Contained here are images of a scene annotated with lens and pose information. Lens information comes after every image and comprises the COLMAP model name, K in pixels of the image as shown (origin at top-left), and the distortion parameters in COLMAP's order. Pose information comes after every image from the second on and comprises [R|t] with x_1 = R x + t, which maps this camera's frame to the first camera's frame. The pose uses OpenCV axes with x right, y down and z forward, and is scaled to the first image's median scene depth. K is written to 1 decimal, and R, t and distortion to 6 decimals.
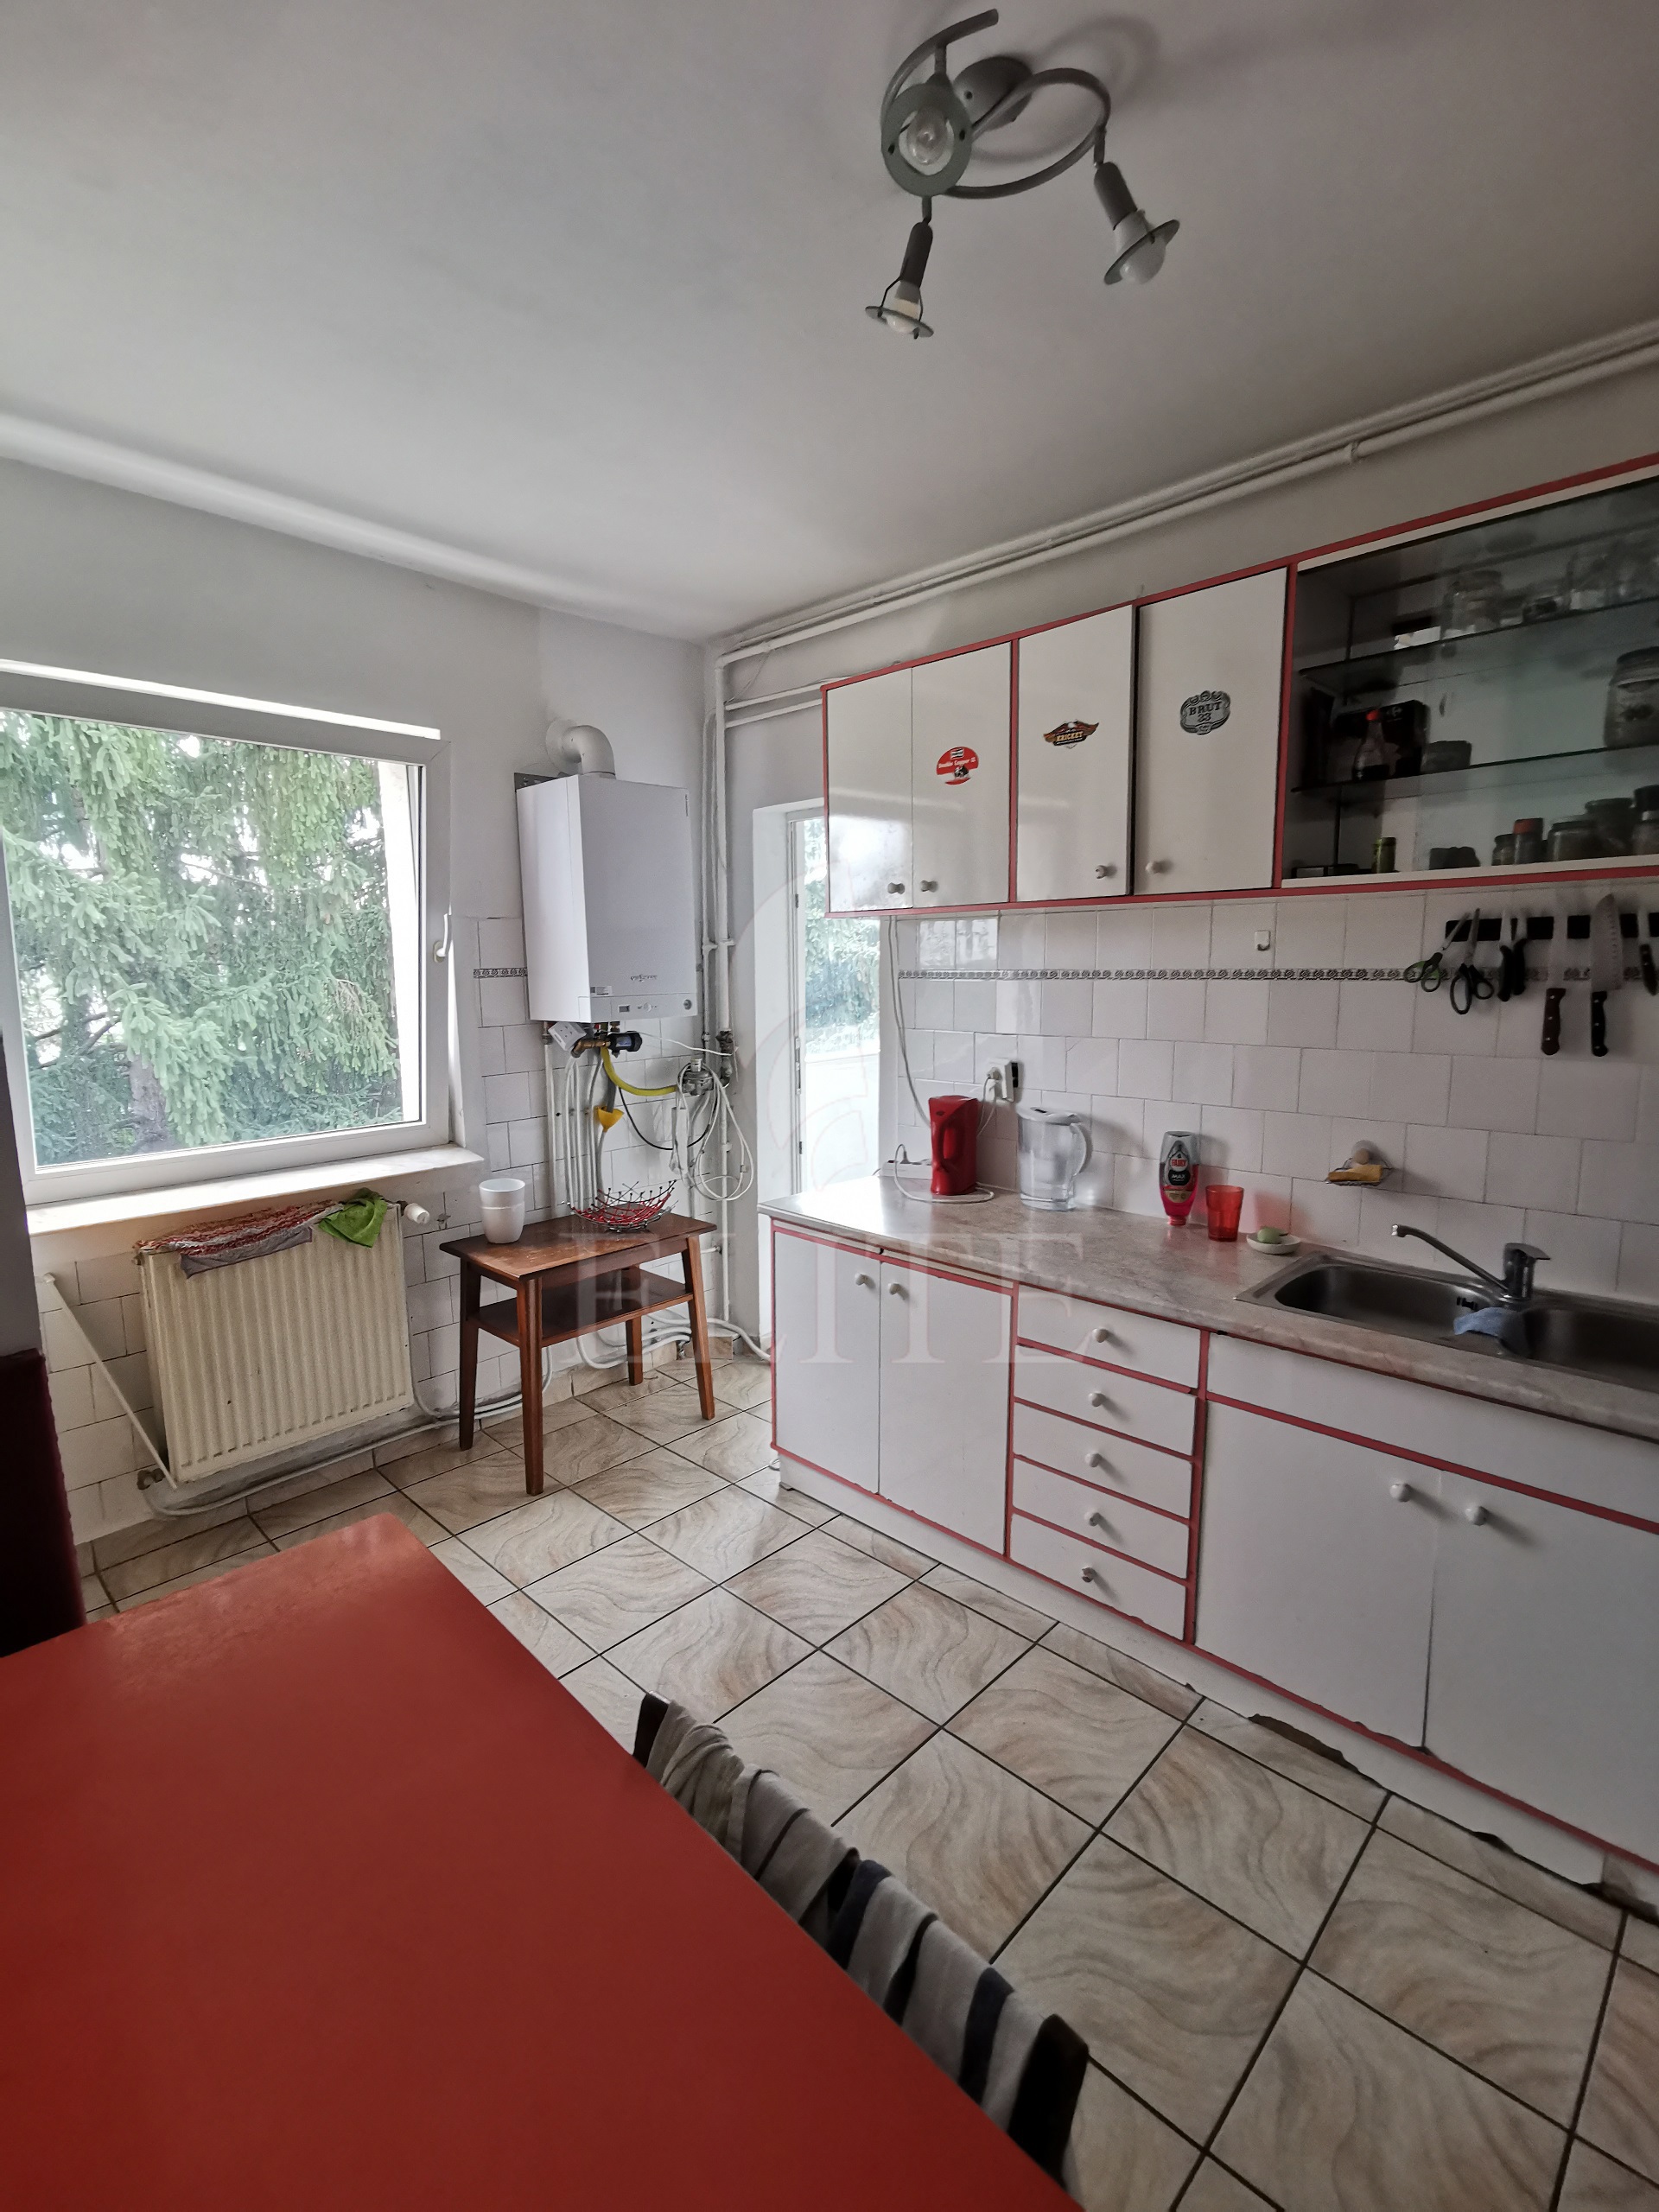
lens RADIAL K [[1027.9, 0, 823.3], [0, 1027.9, 1112.5], [0, 0, 1]] dist [0.016916, -0.000084]
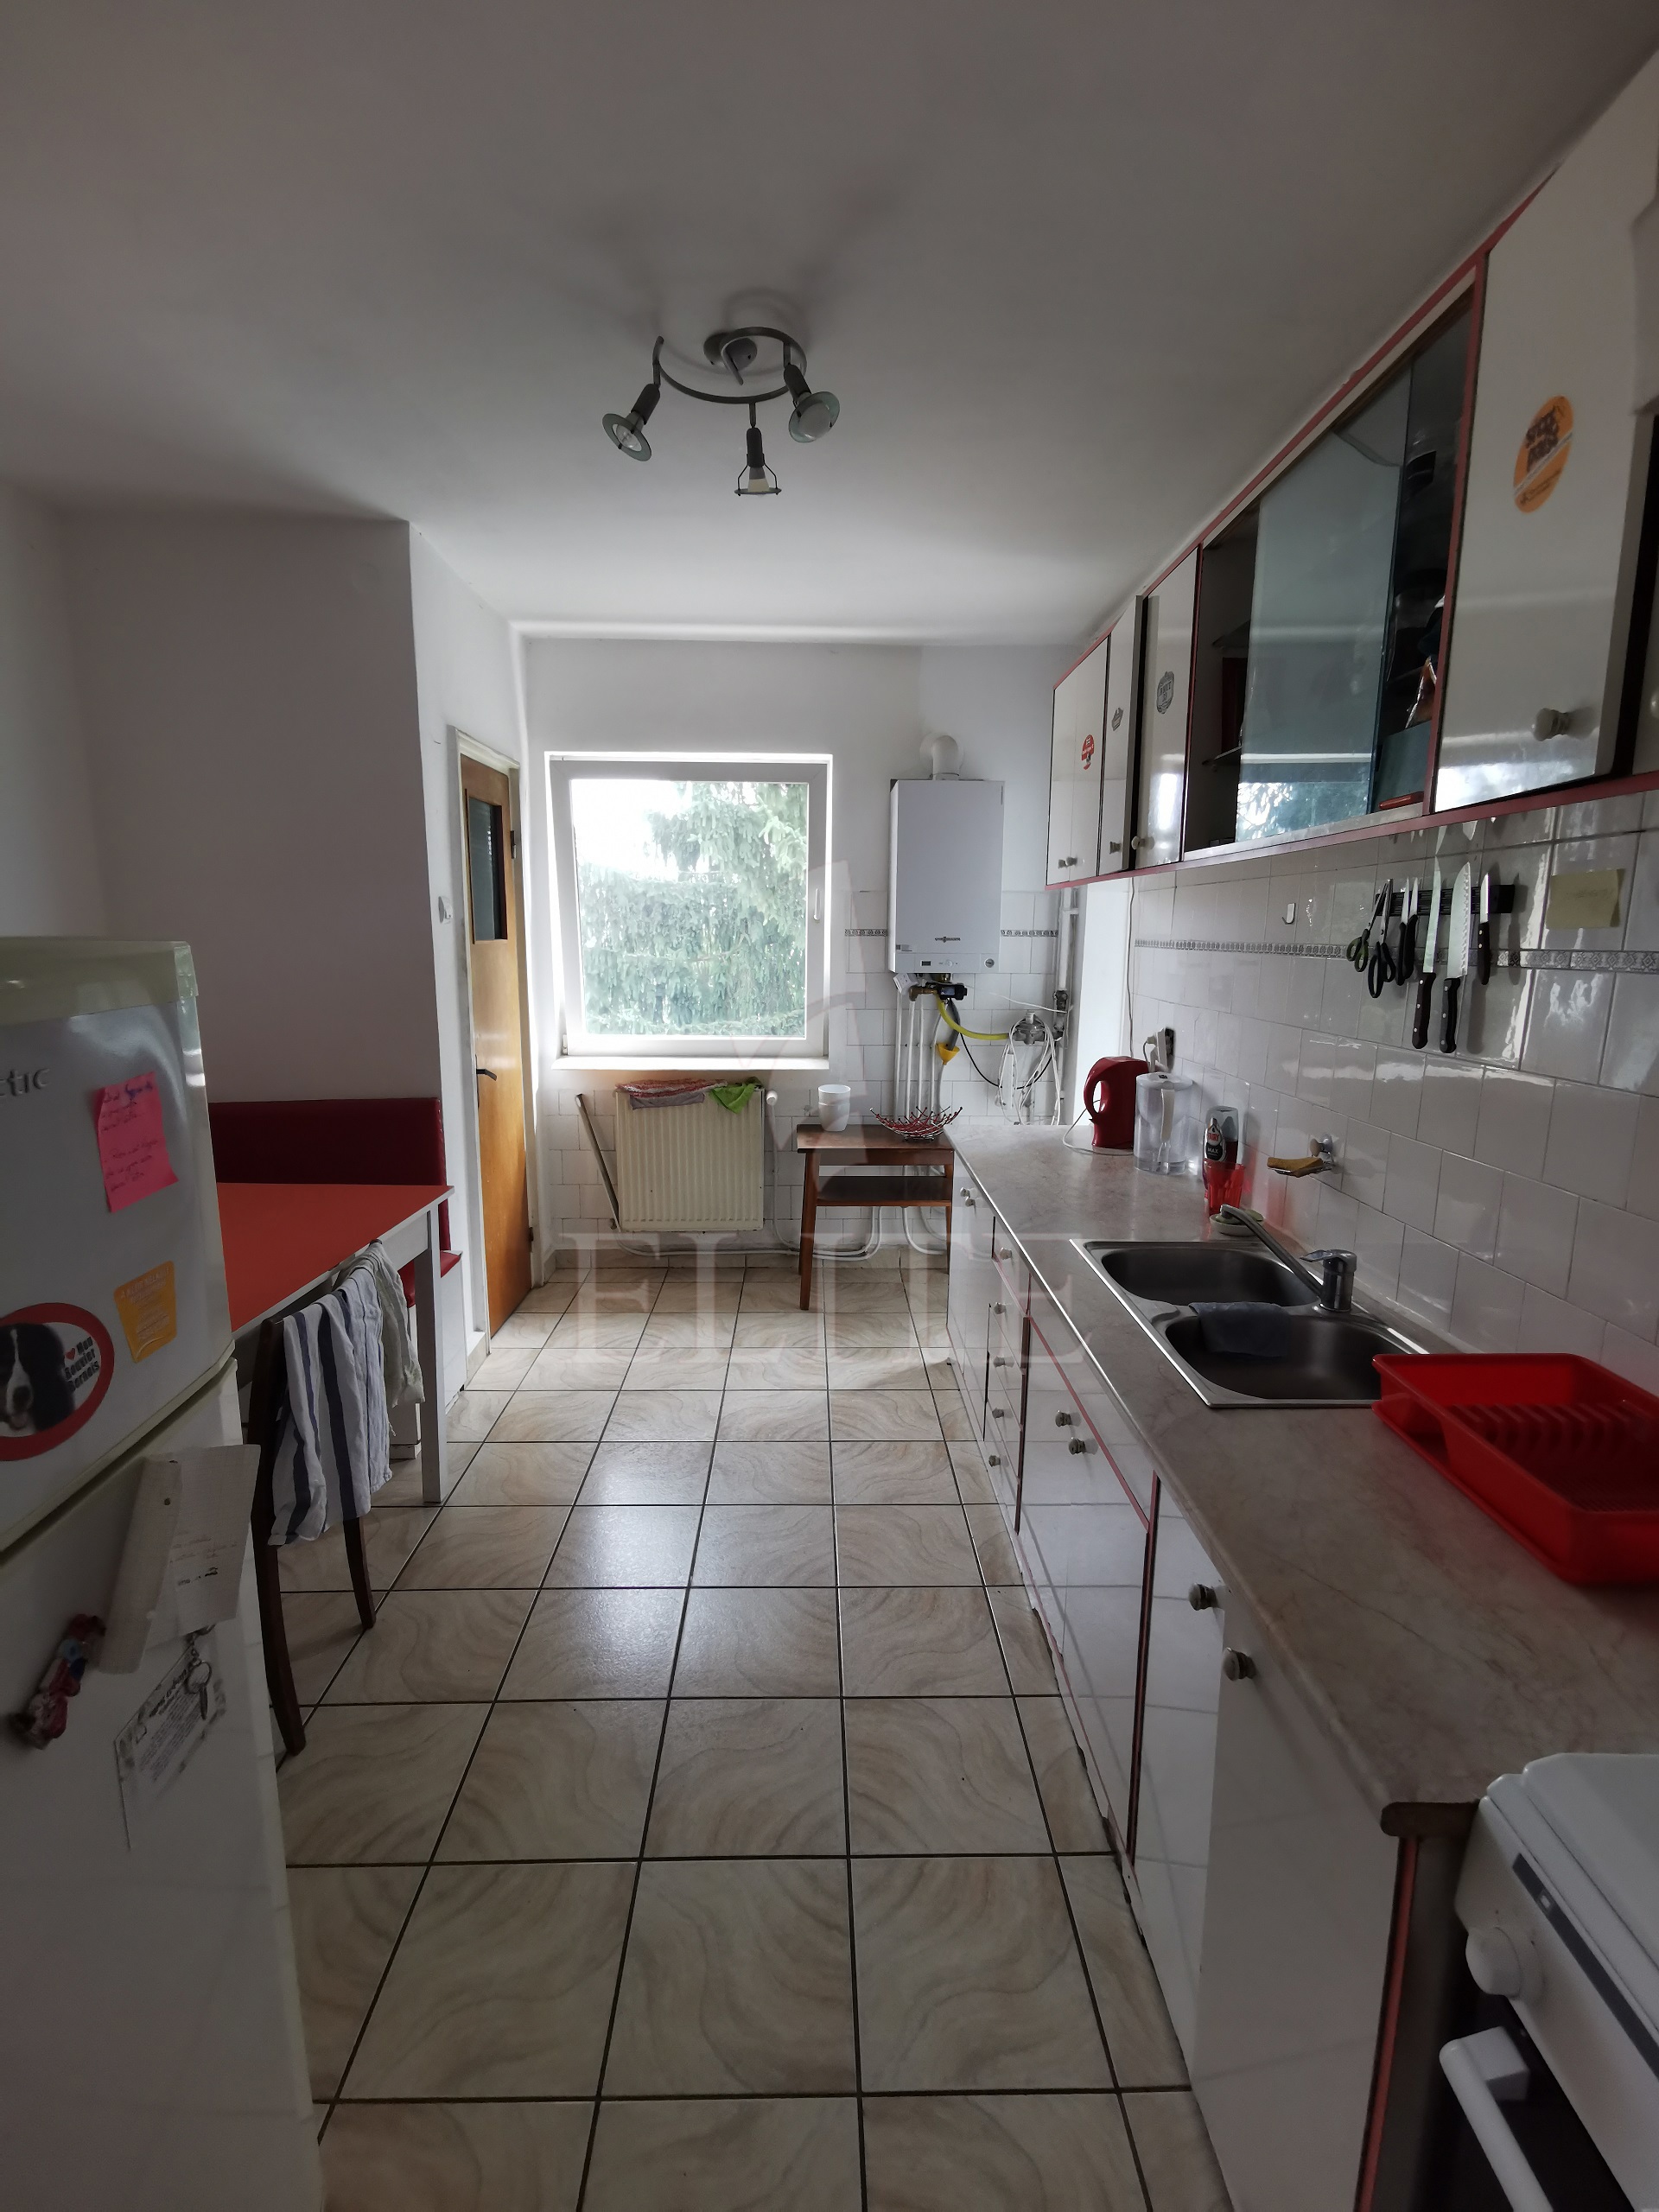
lens RADIAL K [[1027.9, 0, 832.7], [0, 1027.9, 1107.2], [0, 0, 1]] dist [0.016916, -0.000084]
pose [[0.717244, 0.141554, -0.682293, 0.660401], [-0.124458, 0.989428, 0.074442, -0.006719], [0.685618, 0.031523, 0.727279, 0.013311]]
